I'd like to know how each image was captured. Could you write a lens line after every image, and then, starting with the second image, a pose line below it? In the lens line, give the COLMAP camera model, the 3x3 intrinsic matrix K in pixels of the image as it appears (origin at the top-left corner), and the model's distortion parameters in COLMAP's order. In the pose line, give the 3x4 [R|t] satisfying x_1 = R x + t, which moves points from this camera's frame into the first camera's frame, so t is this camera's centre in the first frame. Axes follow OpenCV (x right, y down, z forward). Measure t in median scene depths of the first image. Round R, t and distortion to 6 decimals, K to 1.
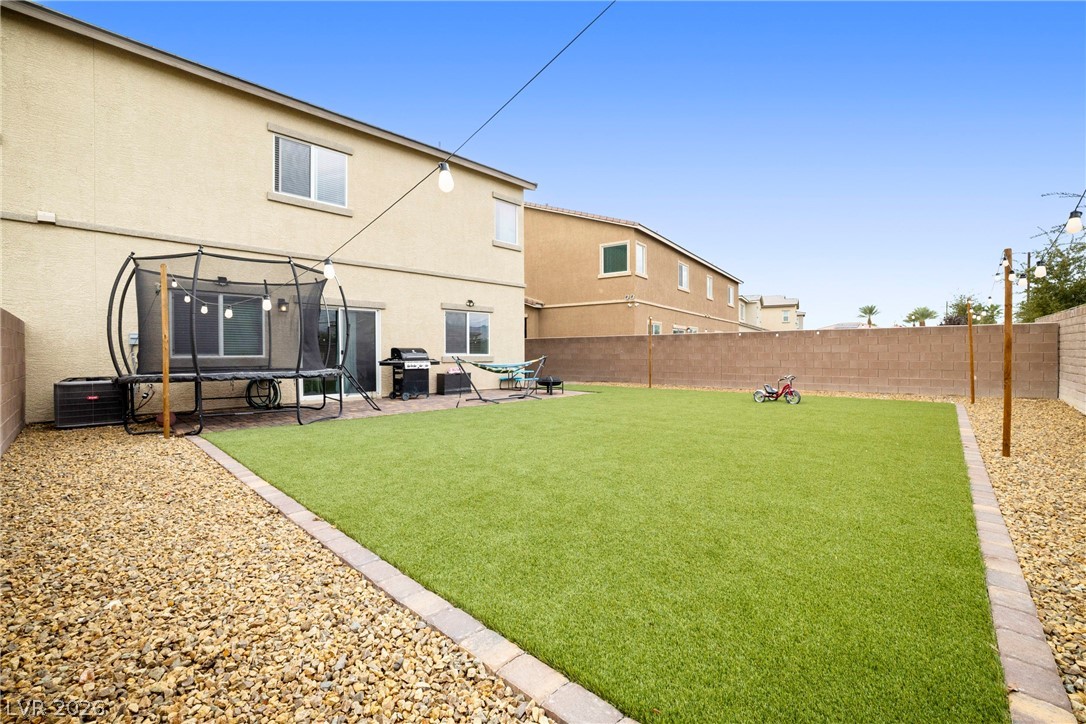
lens RADIAL K [[497.1, 0, 548.3], [0, 497.1, 357.7], [0, 0, 1]] dist [-0.002183, 0.000387]
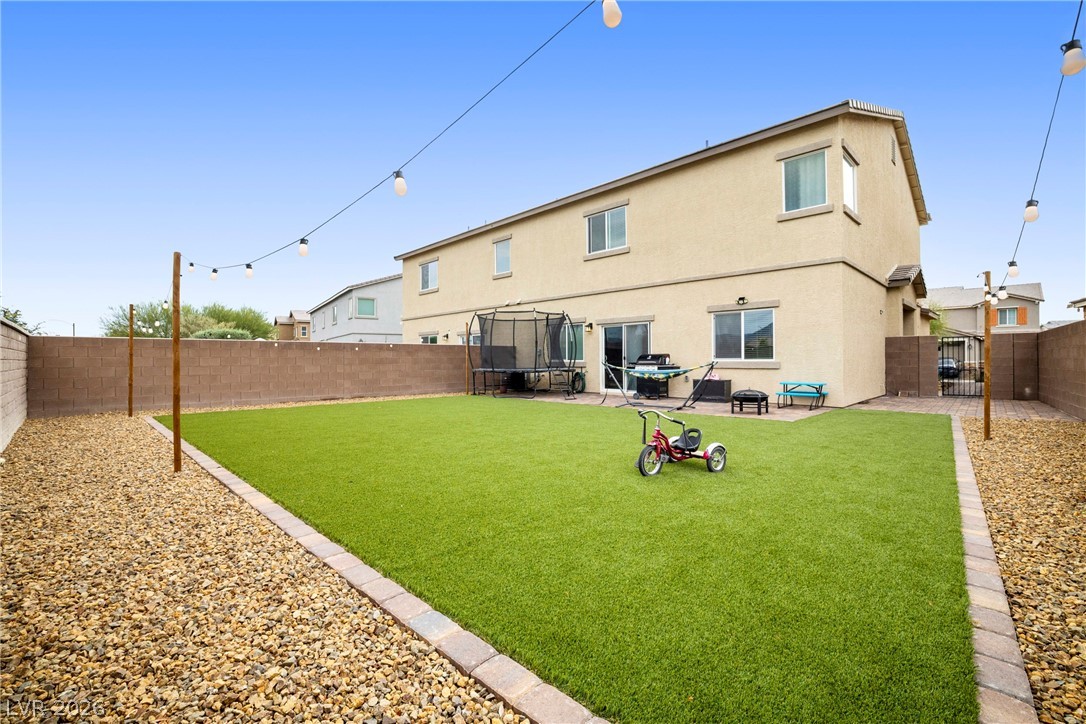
lens RADIAL K [[459.3, 0, 548.6], [0, 459.3, 360.9], [0, 0, 1]] dist [0.000985, 0.000115]
pose [[-0.027194, 0.002537, -0.999627, 0.679399], [-0.004820, 0.999985, 0.002669, -0.004704], [0.999619, 0.004891, -0.027182, 0.707217]]
